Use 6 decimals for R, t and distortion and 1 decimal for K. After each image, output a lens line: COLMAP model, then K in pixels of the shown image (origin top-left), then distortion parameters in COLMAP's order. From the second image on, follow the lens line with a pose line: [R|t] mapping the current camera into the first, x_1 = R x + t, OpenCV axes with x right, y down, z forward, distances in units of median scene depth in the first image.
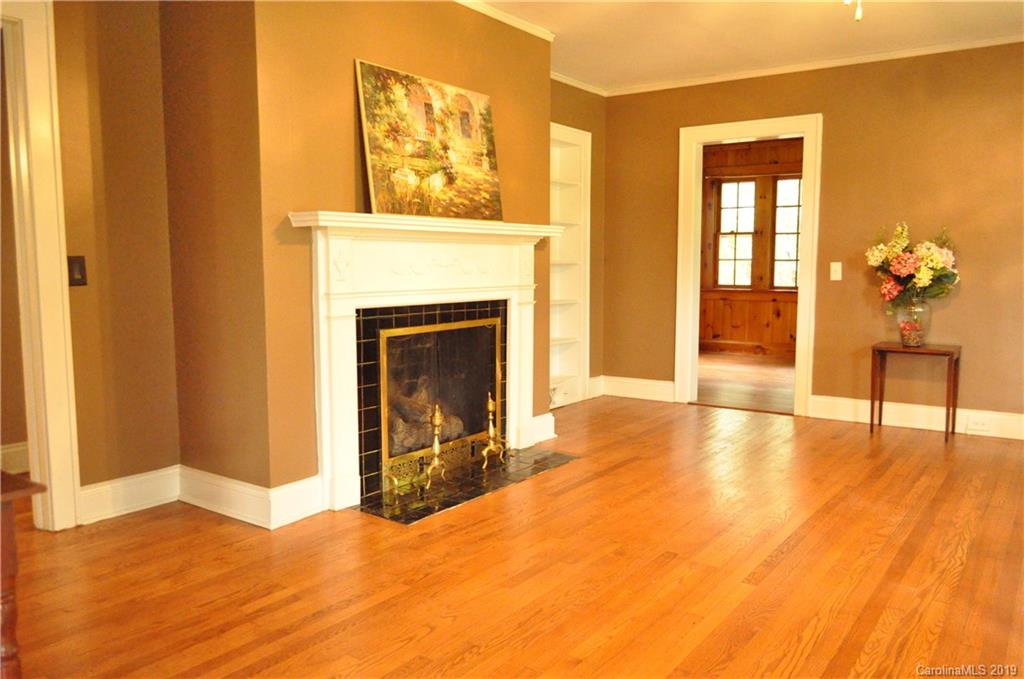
lens RADIAL K [[796.6, 0, 510.9], [0, 796.6, 344.3], [0, 0, 1]] dist [-0.010071, 0.001505]
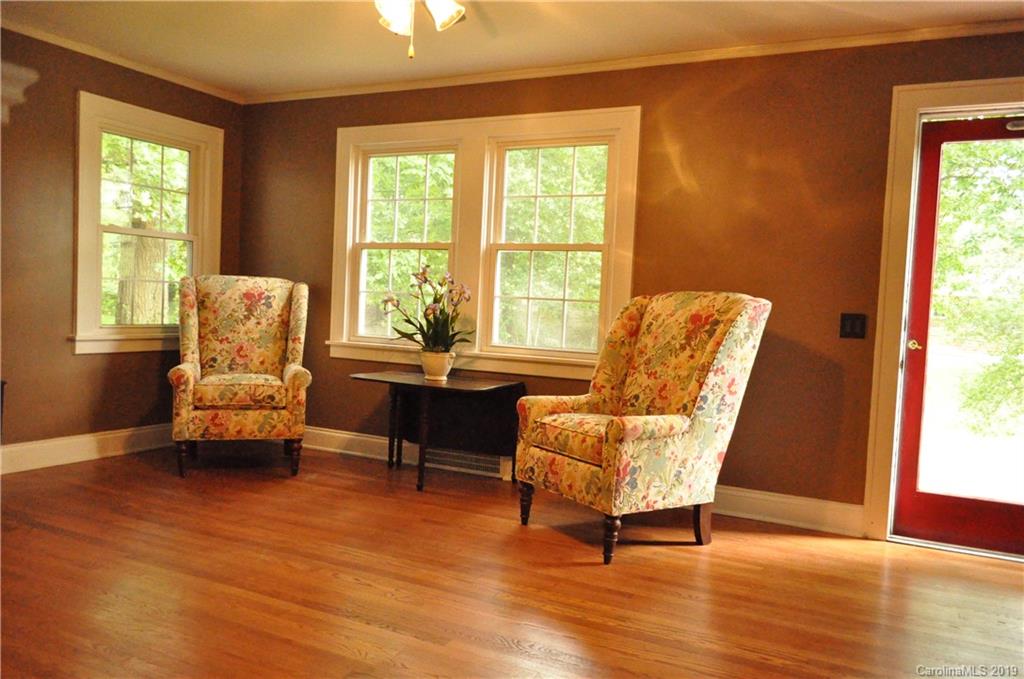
lens RADIAL K [[796.6, 0, 510.9], [0, 796.6, 344.3], [0, 0, 1]] dist [-0.010071, 0.001505]
pose [[-0.143404, -0.059745, 0.987859, -0.412502], [0.051927, 0.996347, 0.067796, -0.070920], [-0.988301, 0.061019, -0.139778, 0.704658]]
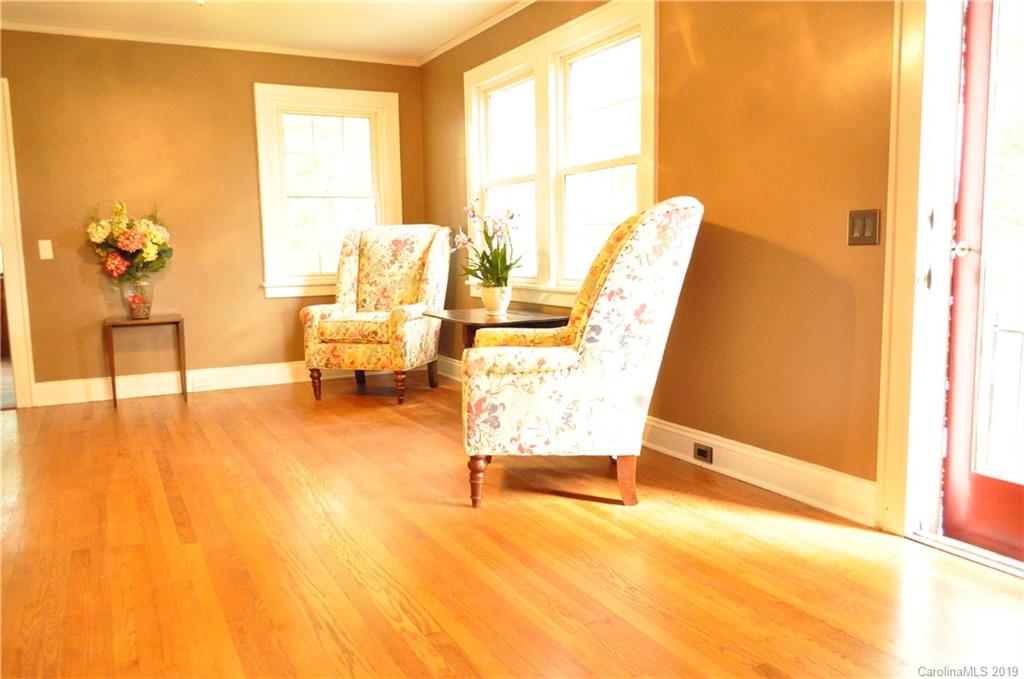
lens RADIAL K [[796.6, 0, 510.9], [0, 796.6, 344.3], [0, 0, 1]] dist [-0.010071, 0.001505]
pose [[0.457839, -0.118131, 0.881152, -0.257470], [0.107508, 0.991216, 0.077026, 0.009740], [-0.882511, 0.059466, 0.466518, 0.099455]]
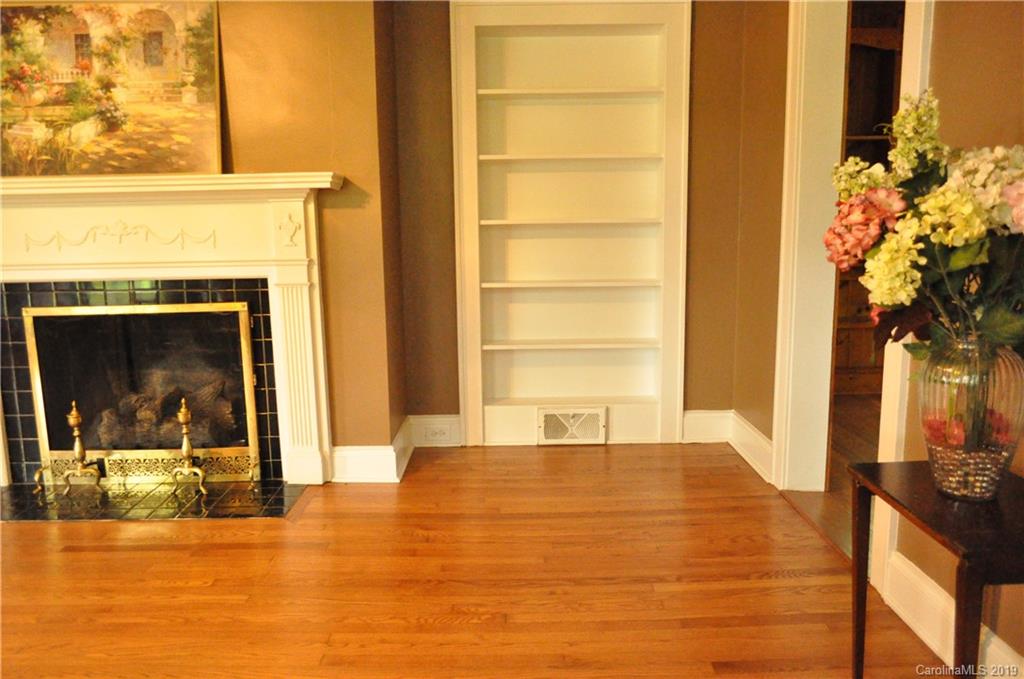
lens RADIAL K [[796.6, 0, 510.9], [0, 796.6, 344.3], [0, 0, 1]] dist [-0.010071, 0.001505]
pose [[0.577713, 0.118561, -0.807584, 0.817347], [-0.066752, 0.992943, 0.098022, -0.093687], [0.813506, -0.002721, 0.581550, 0.857588]]
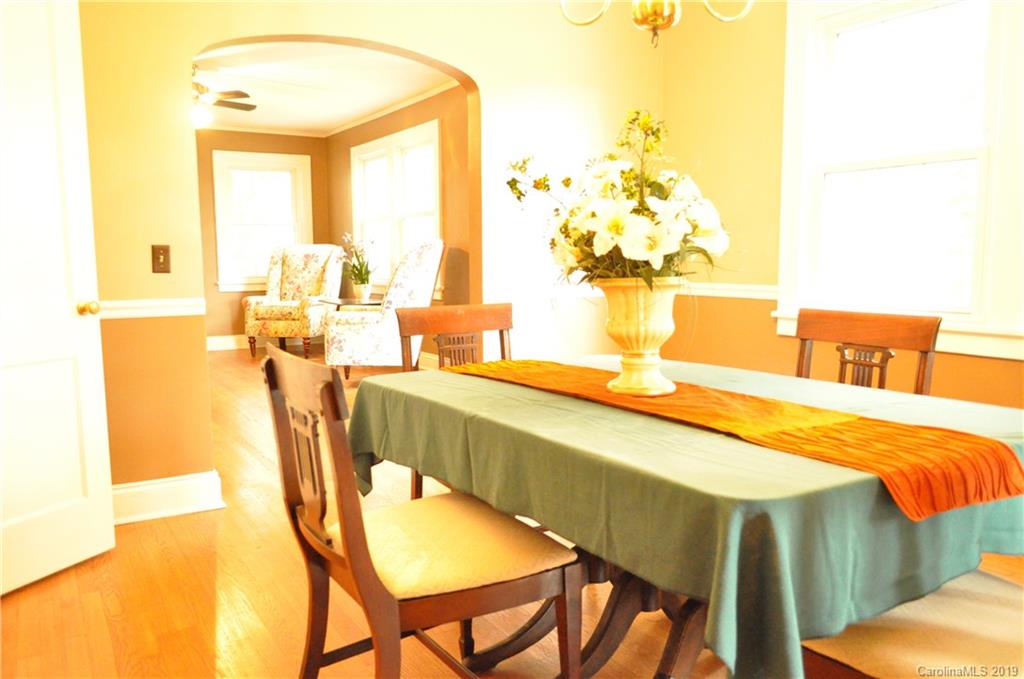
lens RADIAL K [[796.6, 0, 510.9], [0, 796.6, 344.3], [0, 0, 1]] dist [-0.010071, 0.001505]
pose [[0.397158, -0.107092, 0.911481, -0.864692], [0.098990, 0.992373, 0.073463, 0.051576], [-0.912396, 0.061051, 0.404730, -0.443257]]
